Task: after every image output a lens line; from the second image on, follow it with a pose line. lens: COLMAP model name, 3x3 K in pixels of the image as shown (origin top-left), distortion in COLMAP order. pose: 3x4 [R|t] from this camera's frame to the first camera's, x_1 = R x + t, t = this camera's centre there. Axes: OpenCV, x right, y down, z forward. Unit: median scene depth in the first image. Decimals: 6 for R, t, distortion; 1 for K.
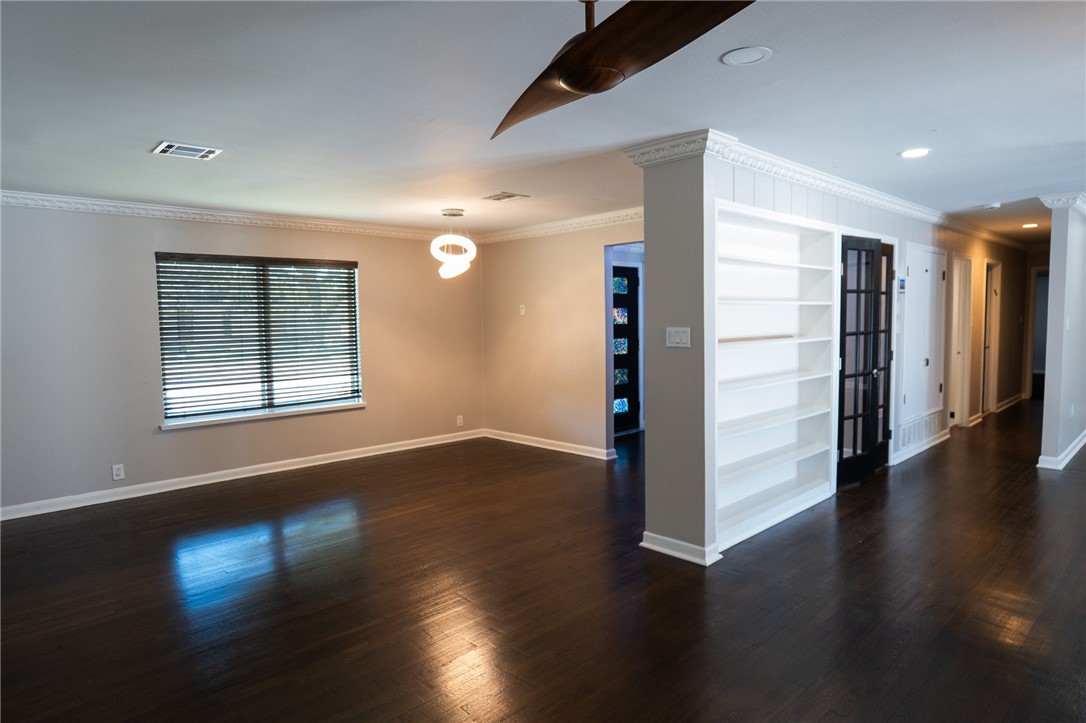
lens RADIAL K [[627.4, 0, 543.5], [0, 627.4, 361.4], [0, 0, 1]] dist [-0.003231, 0.000001]
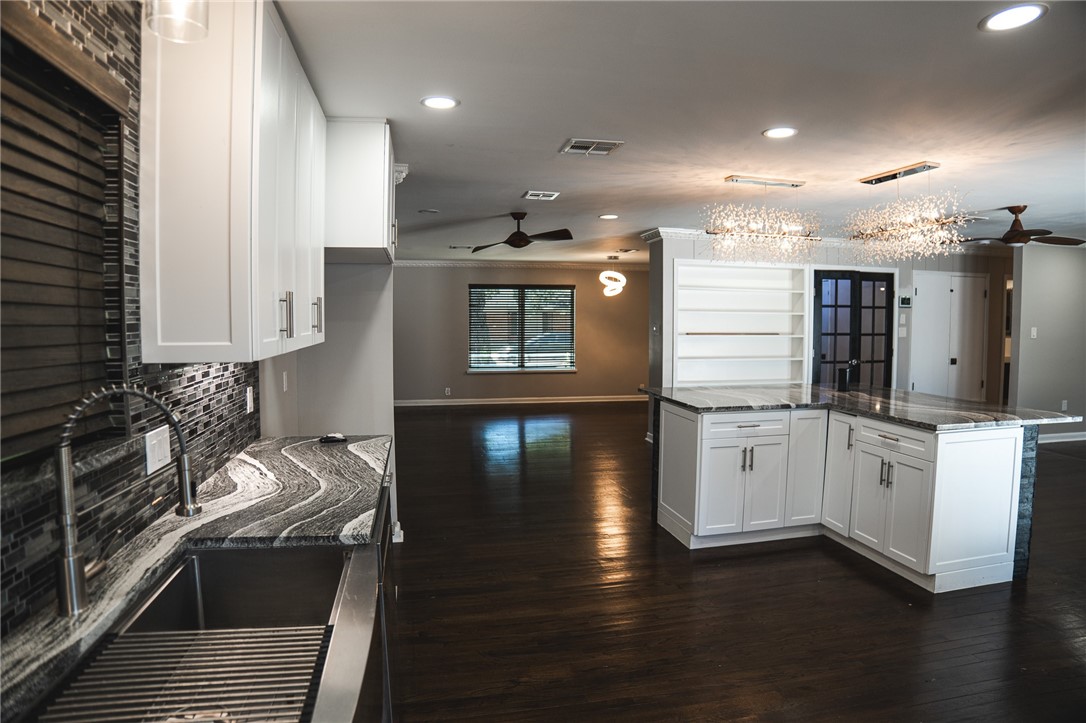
lens RADIAL K [[627.4, 0, 542.5], [0, 627.4, 357.8], [0, 0, 1]] dist [-0.003231, 0.000001]
pose [[0.848332, 0.049412, -0.527155, 0.576756], [-0.051070, 0.998630, 0.011420, 0.022645], [0.526997, 0.017234, 0.849693, -0.513297]]
